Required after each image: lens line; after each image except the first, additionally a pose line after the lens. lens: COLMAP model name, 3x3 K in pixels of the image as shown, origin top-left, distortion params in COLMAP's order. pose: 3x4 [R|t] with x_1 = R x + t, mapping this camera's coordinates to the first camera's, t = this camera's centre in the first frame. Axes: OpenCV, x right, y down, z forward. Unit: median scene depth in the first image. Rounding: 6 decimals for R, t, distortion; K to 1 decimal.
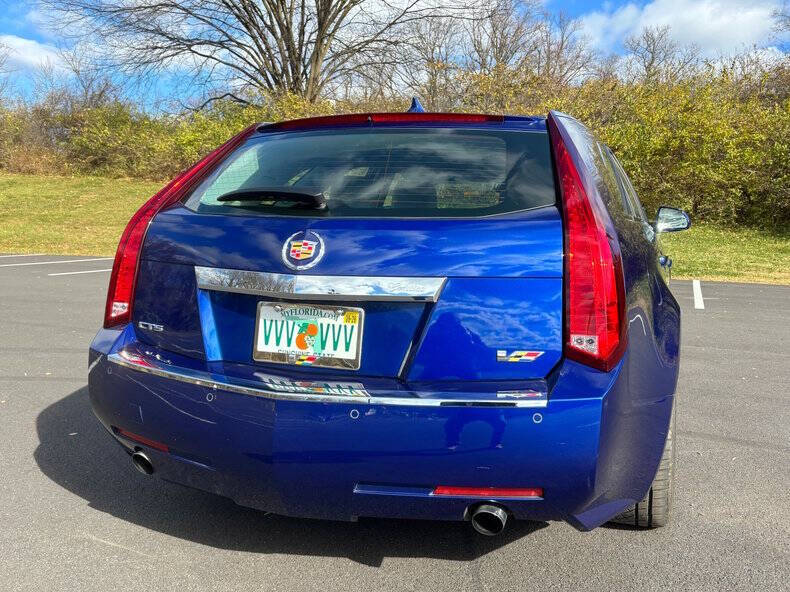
lens RADIAL K [[738.5, 0, 381.9], [0, 738.5, 287.5], [0, 0, 1]] dist [0.023923, 0.000000]
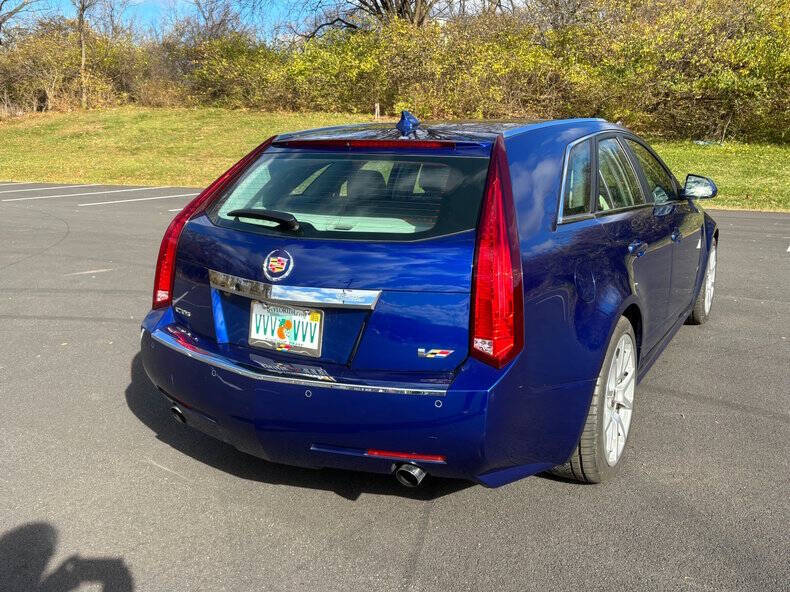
lens RADIAL K [[738.5, 0, 364.4], [0, 738.5, 287.0], [0, 0, 1]] dist [0.023923, 0.000000]
pose [[0.982871, 0.015256, -0.183663, 0.246941], [0.004883, 0.994062, 0.108705, -0.133575], [0.184231, -0.107740, 0.976960, -0.216332]]
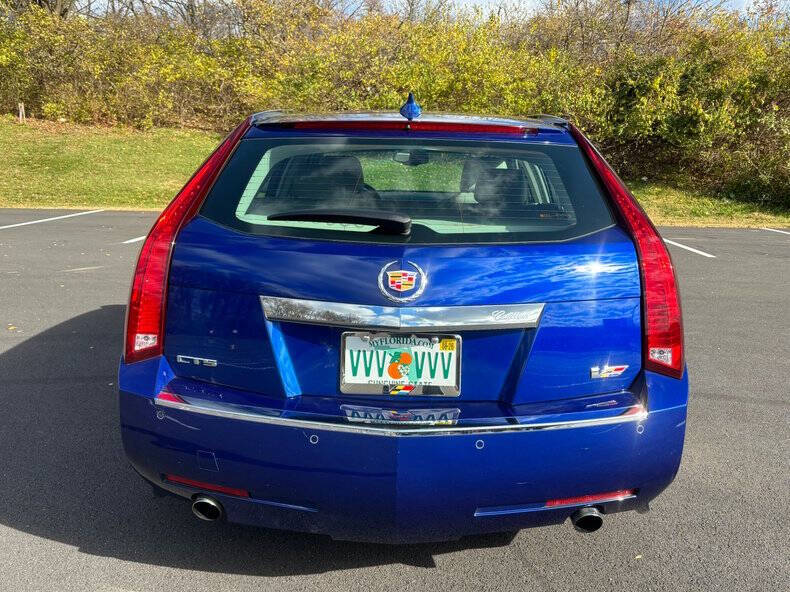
lens RADIAL K [[738.5, 0, 404.1], [0, 738.5, 296.5], [0, 0, 1]] dist [0.023923, 0.000000]
pose [[0.939727, -0.062879, 0.336096, -0.378692], [0.026701, 0.993439, 0.111205, -0.121073], [-0.340883, -0.095528, 0.935240, 0.075506]]
